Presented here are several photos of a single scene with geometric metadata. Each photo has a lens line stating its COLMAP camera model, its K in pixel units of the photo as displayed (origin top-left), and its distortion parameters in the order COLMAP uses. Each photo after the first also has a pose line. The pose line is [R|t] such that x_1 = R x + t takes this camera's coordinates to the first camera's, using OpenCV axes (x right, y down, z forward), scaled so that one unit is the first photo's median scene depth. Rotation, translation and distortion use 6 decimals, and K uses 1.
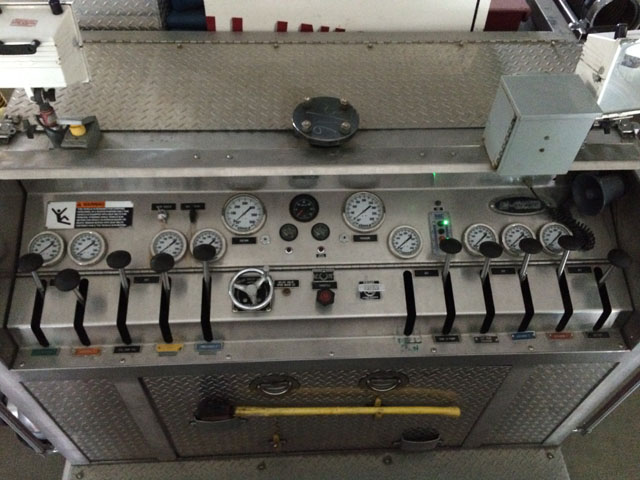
lens RADIAL K [[550.8, 0, 321.2], [0, 550.8, 230.4], [0, 0, 1]] dist [0.078453, -0.093121]
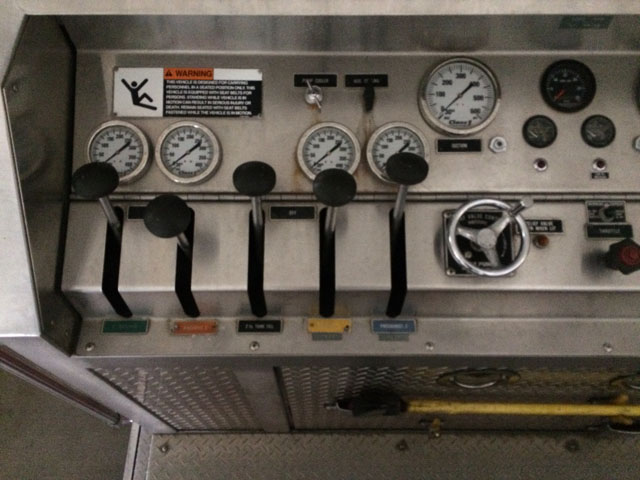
lens RADIAL K [[550.8, 0, 321.2], [0, 550.8, 230.4], [0, 0, 1]] dist [0.078453, -0.093121]
pose [[0.998375, 0.030346, -0.048227, -0.249259], [-0.020192, 0.979880, 0.198562, -0.005797], [0.053282, -0.197266, 0.978901, 0.429178]]
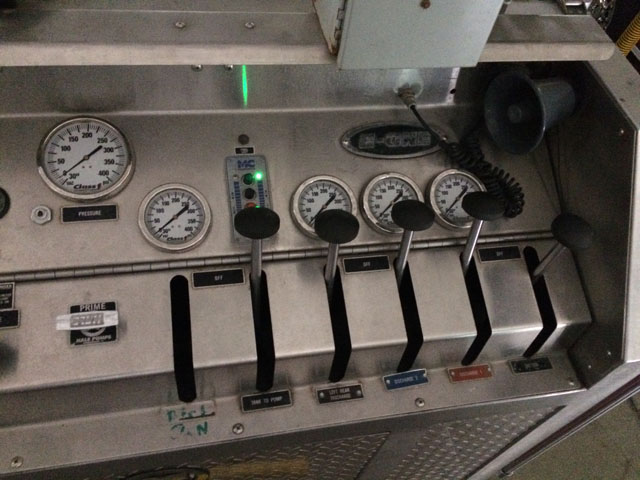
lens RADIAL K [[550.8, 0, 321.2], [0, 550.8, 230.4], [0, 0, 1]] dist [0.078453, -0.093121]
pose [[0.986552, -0.048368, 0.156125, 0.205425], [0.039968, 0.997602, 0.056501, 0.009737], [-0.158483, -0.049501, 0.986120, 0.491057]]
